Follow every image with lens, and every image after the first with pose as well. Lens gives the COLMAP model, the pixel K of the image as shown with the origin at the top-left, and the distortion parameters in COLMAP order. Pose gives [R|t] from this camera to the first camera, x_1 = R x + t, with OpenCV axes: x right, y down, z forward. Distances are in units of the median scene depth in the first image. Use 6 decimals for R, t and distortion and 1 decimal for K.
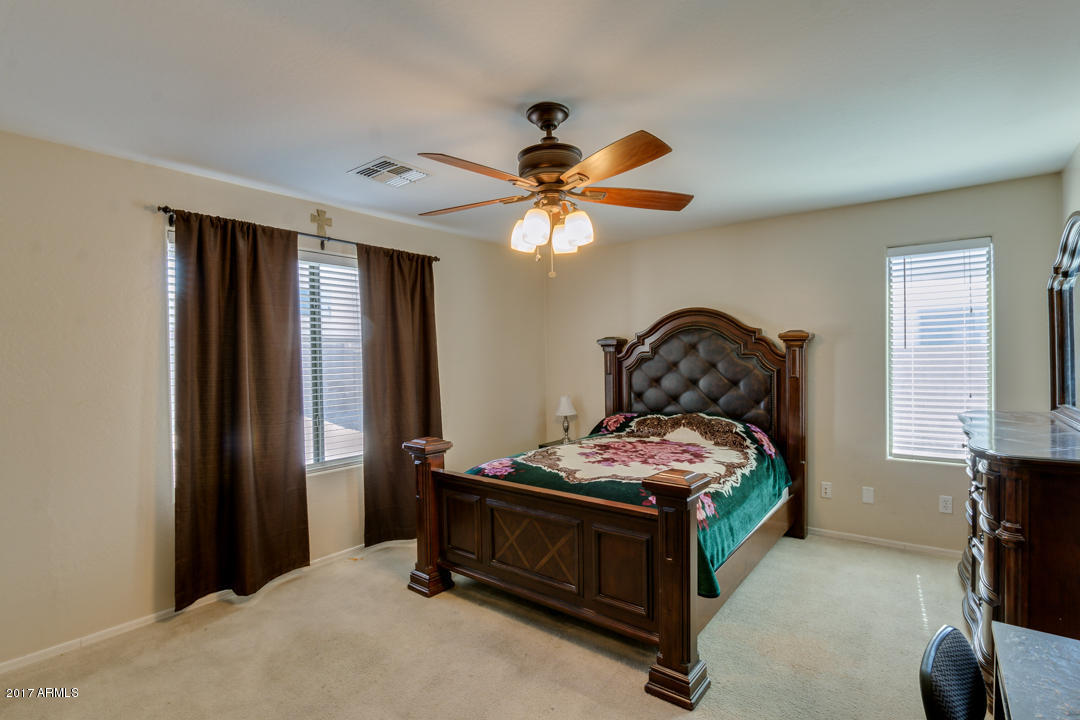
lens RADIAL K [[509.0, 0, 544.8], [0, 509.0, 358.0], [0, 0, 1]] dist [-0.003488, -0.000026]
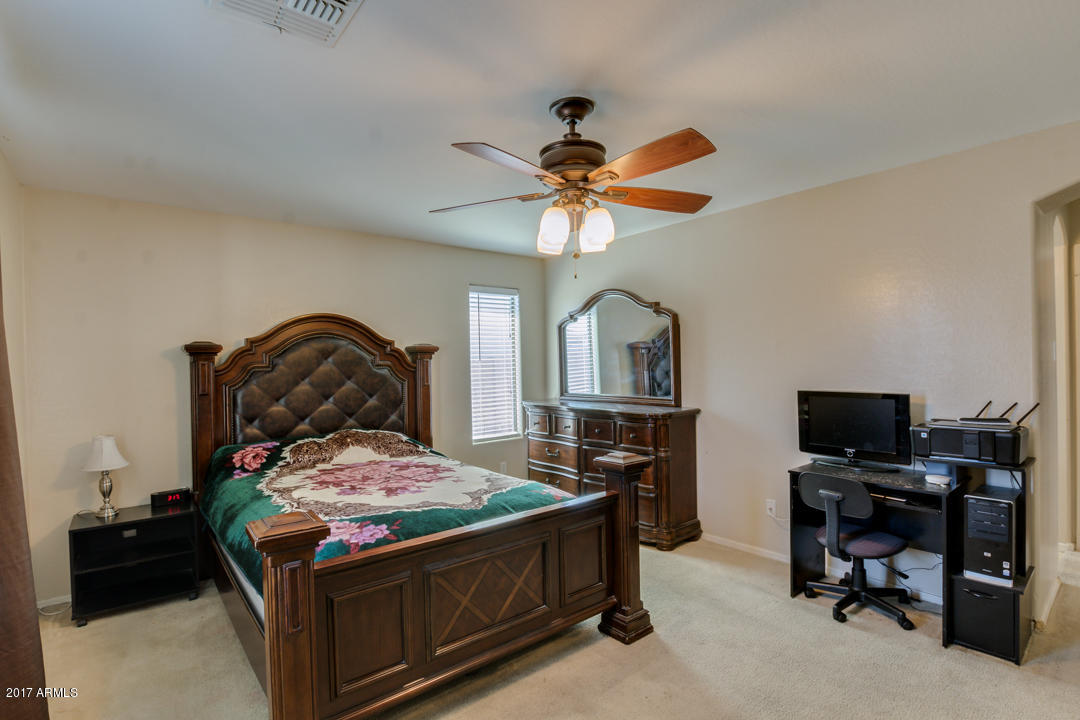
lens RADIAL K [[509.0, 0, 544.8], [0, 509.0, 358.0], [0, 0, 1]] dist [-0.003488, -0.000026]
pose [[0.227924, 0.019652, 0.973481, -0.570229], [0.016445, 0.999576, -0.024029, 0.010054], [-0.973540, 0.021485, 0.227504, 0.512997]]
